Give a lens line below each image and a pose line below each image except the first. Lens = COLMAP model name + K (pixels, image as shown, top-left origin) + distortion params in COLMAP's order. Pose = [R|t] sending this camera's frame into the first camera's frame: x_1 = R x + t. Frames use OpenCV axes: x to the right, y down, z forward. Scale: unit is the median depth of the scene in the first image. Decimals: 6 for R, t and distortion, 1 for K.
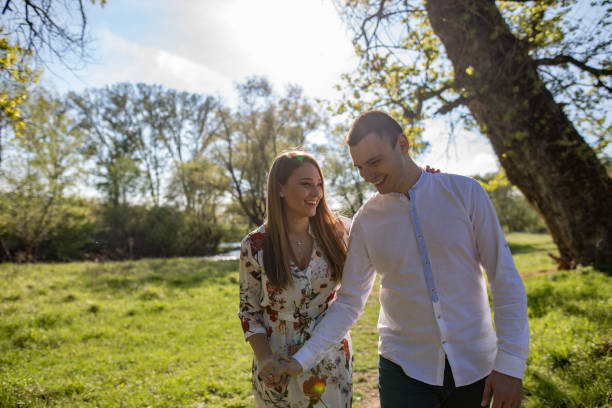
lens RADIAL K [[430.3, 0, 306.0], [0, 430.3, 204.0], [0, 0, 1]] dist [-0.006377, 0.003225]
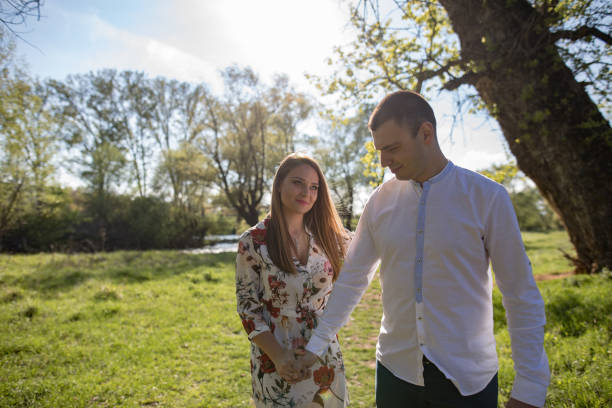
lens RADIAL K [[430.3, 0, 306.0], [0, 430.3, 204.0], [0, 0, 1]] dist [-0.006377, 0.003225]
pose [[0.999537, 0.018696, 0.023991, 0.011091], [-0.019036, 0.999721, 0.013987, 0.008574], [-0.023723, -0.014437, 0.999614, 0.105219]]
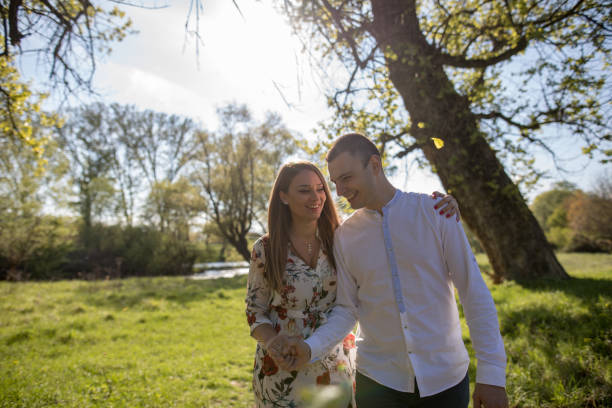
lens RADIAL K [[430.3, 0, 306.0], [0, 430.3, 204.0], [0, 0, 1]] dist [-0.006377, 0.003225]
pose [[0.998124, 0.010072, 0.060389, -0.018207], [-0.007224, 0.998860, -0.047190, -0.011821], [-0.060796, 0.046665, 0.997059, -0.156089]]
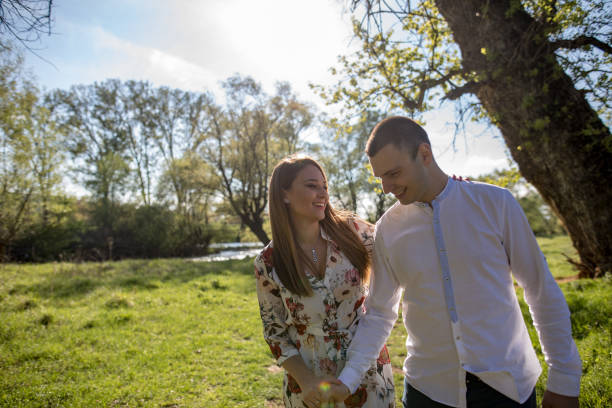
lens RADIAL K [[430.3, 0, 306.0], [0, 430.3, 204.0], [0, 0, 1]] dist [-0.006377, 0.003225]
pose [[0.999823, 0.009123, 0.016473, 0.005332], [-0.009091, 0.999957, -0.001993, 0.006822], [-0.016490, 0.001843, 0.999862, 0.090984]]
